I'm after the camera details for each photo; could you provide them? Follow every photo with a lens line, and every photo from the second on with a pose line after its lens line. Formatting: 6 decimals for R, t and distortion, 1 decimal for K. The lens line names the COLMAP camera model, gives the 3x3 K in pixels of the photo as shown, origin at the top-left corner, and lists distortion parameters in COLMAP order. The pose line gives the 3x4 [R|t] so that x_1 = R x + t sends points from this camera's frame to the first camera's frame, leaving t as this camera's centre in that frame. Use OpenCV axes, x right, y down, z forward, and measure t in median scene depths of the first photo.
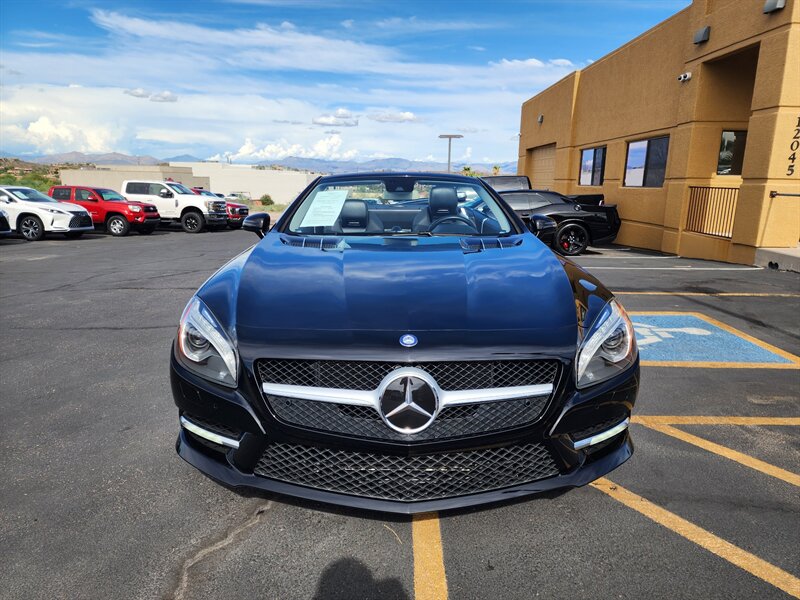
lens RADIAL K [[541.3, 0, 400.4], [0, 541.3, 299.9], [0, 0, 1]] dist [0.057969, -0.056884]
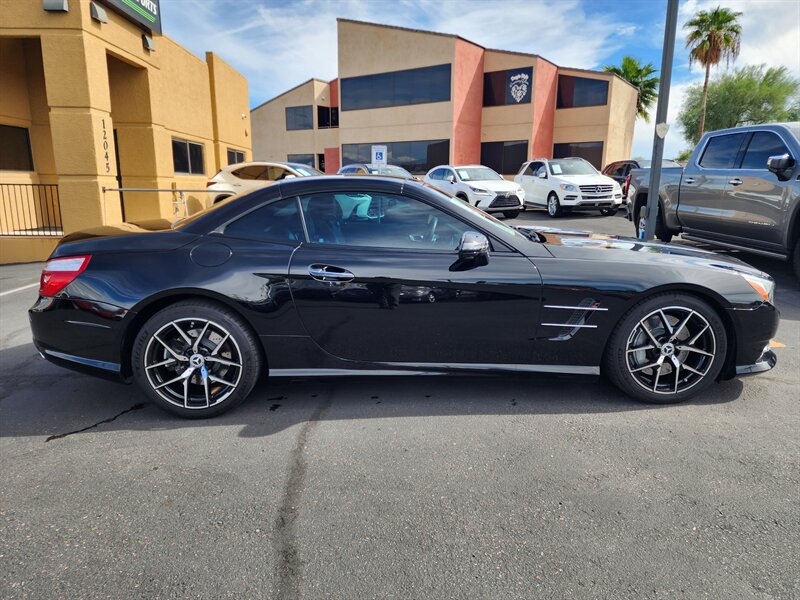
lens RADIAL K [[536.1, 0, 396.5], [0, 536.1, 295.9], [0, 0, 1]] dist [0.072327, -0.066834]
pose [[-0.029781, -0.218943, 0.975283, -0.616324], [0.203023, 0.954052, 0.220377, -0.158185], [-0.978721, 0.204568, 0.016038, 0.649083]]
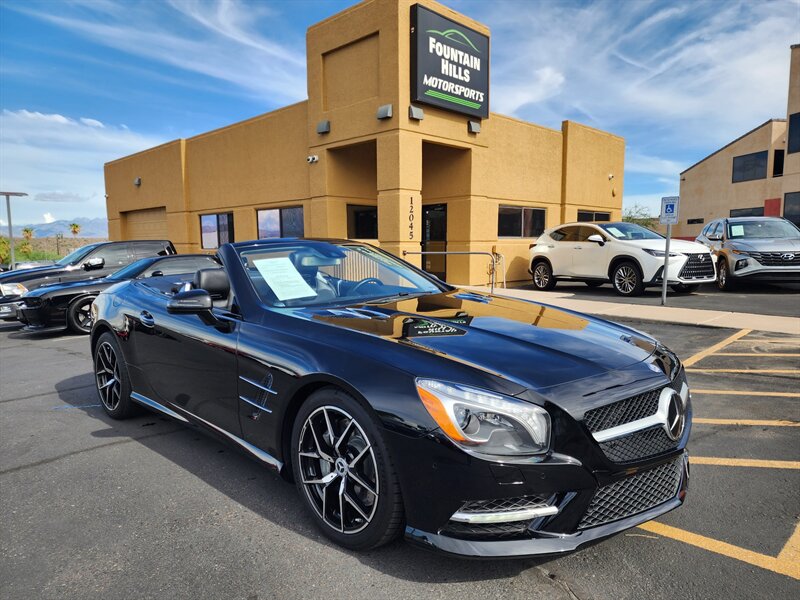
lens RADIAL K [[531.1, 0, 397.0], [0, 531.1, 314.1], [0, 0, 1]] dist [0.061679, -0.061952]
pose [[0.712722, -0.110283, 0.692723, -0.355788], [0.167570, 0.985739, -0.015477, -0.039231], [-0.681137, 0.127110, 0.721038, 0.131904]]
